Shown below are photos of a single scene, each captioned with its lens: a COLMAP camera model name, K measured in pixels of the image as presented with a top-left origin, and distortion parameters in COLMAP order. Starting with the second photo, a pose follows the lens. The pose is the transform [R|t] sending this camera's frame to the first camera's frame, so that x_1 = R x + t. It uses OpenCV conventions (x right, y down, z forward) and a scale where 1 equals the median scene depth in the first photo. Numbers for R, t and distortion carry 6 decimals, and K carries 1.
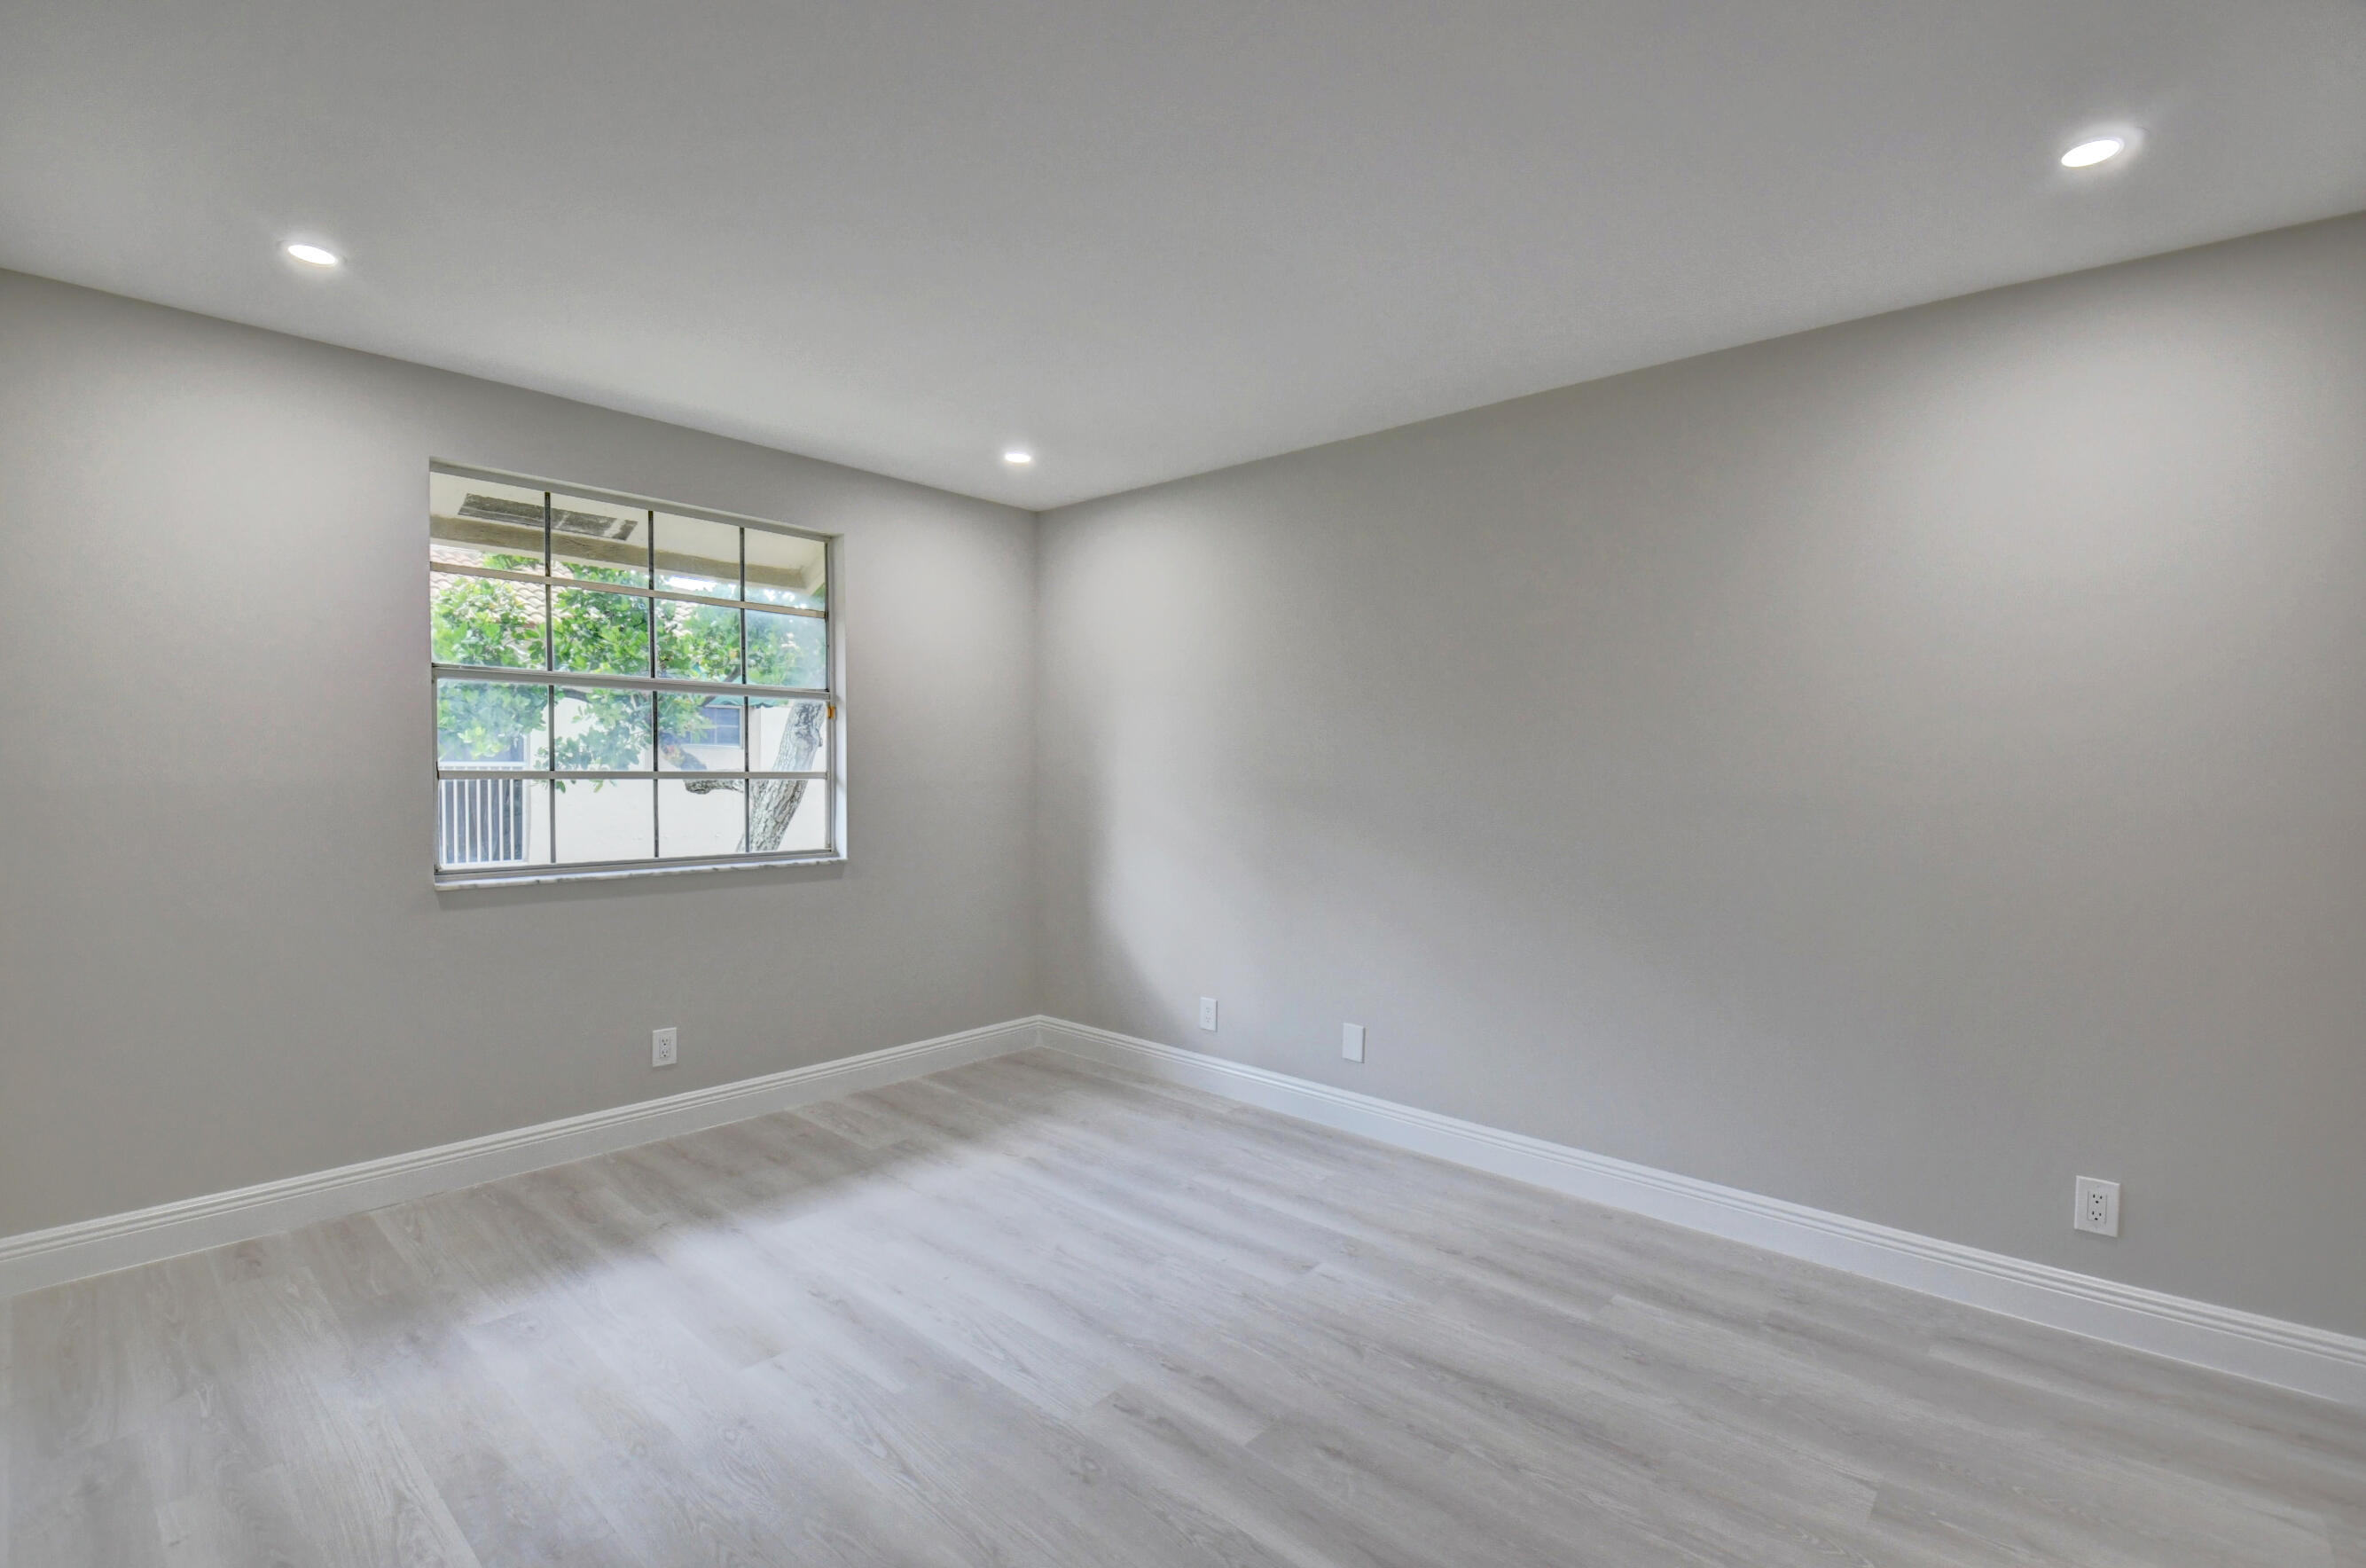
lens RADIAL K [[1041.2, 0, 1203.5], [0, 1041.2, 782.4], [0, 0, 1]] dist [-0.003831, -0.013168]
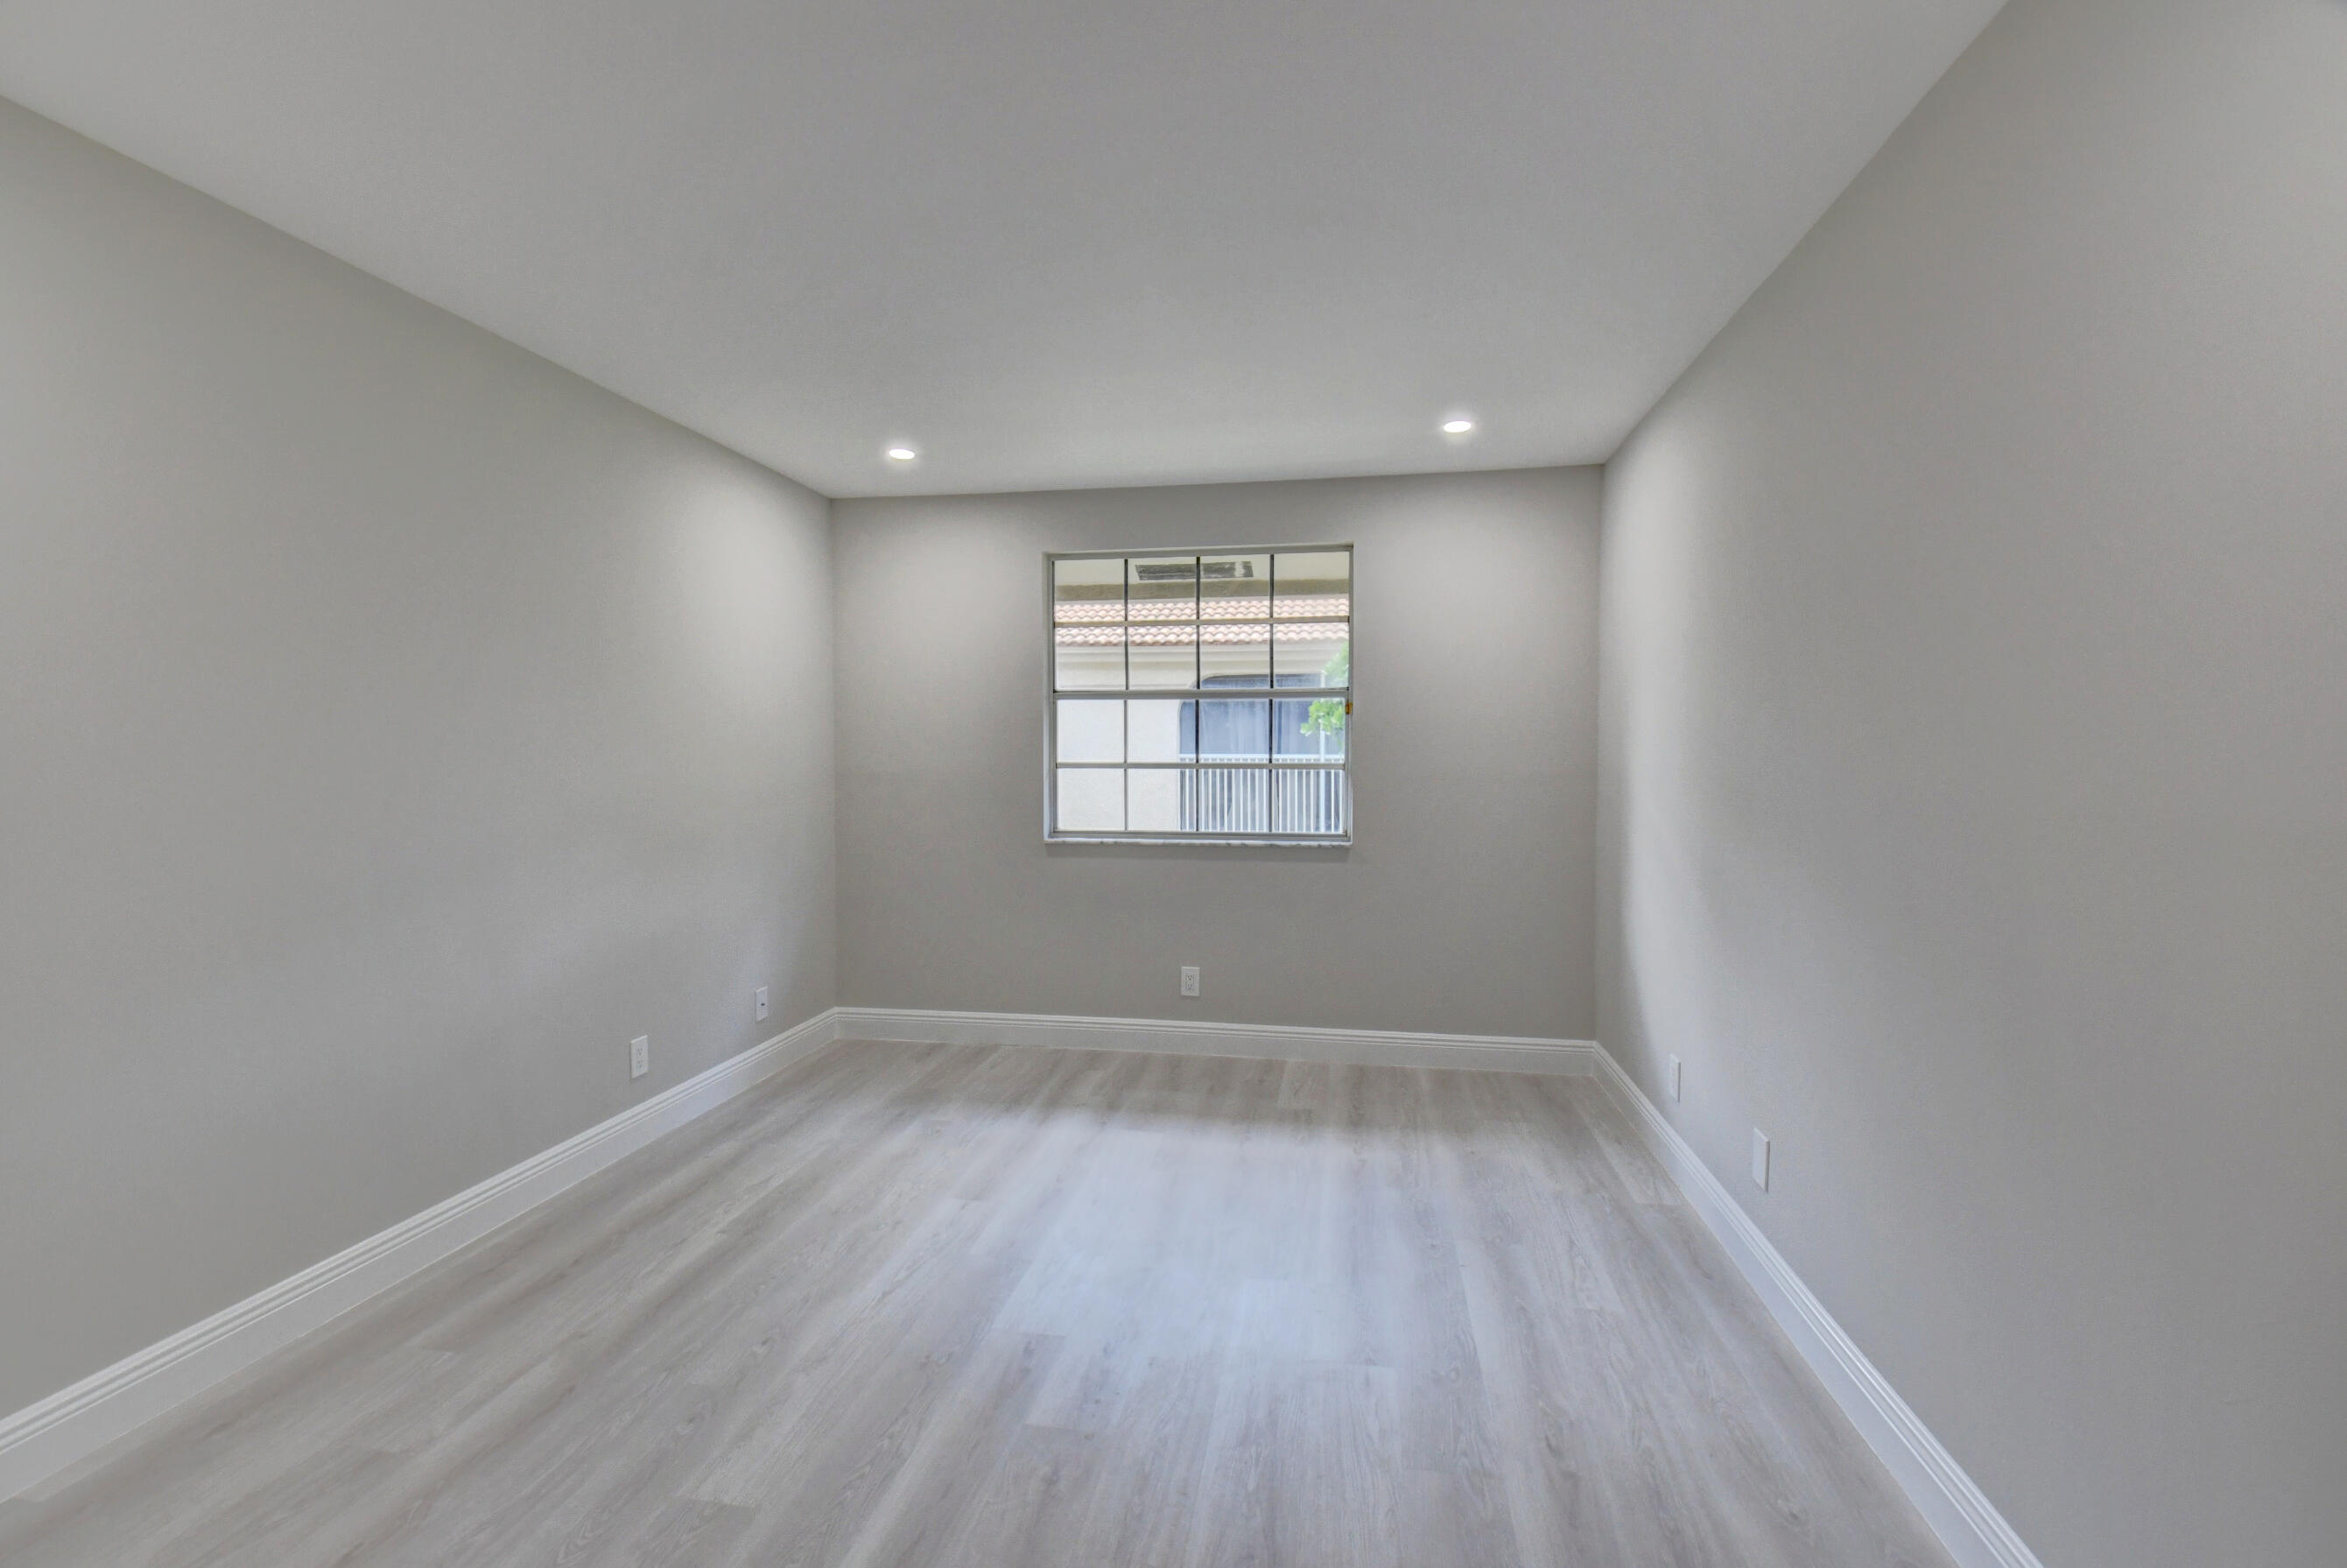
lens RADIAL K [[1039.7, 0, 1184.7], [0, 1039.7, 767.5], [0, 0, 1]] dist [-0.009598, -0.006880]
pose [[0.525551, 0.004936, -0.850748, 0.555402], [-0.008512, 0.999964, 0.000543, -0.006036], [0.850719, 0.006956, 0.525574, 0.333337]]
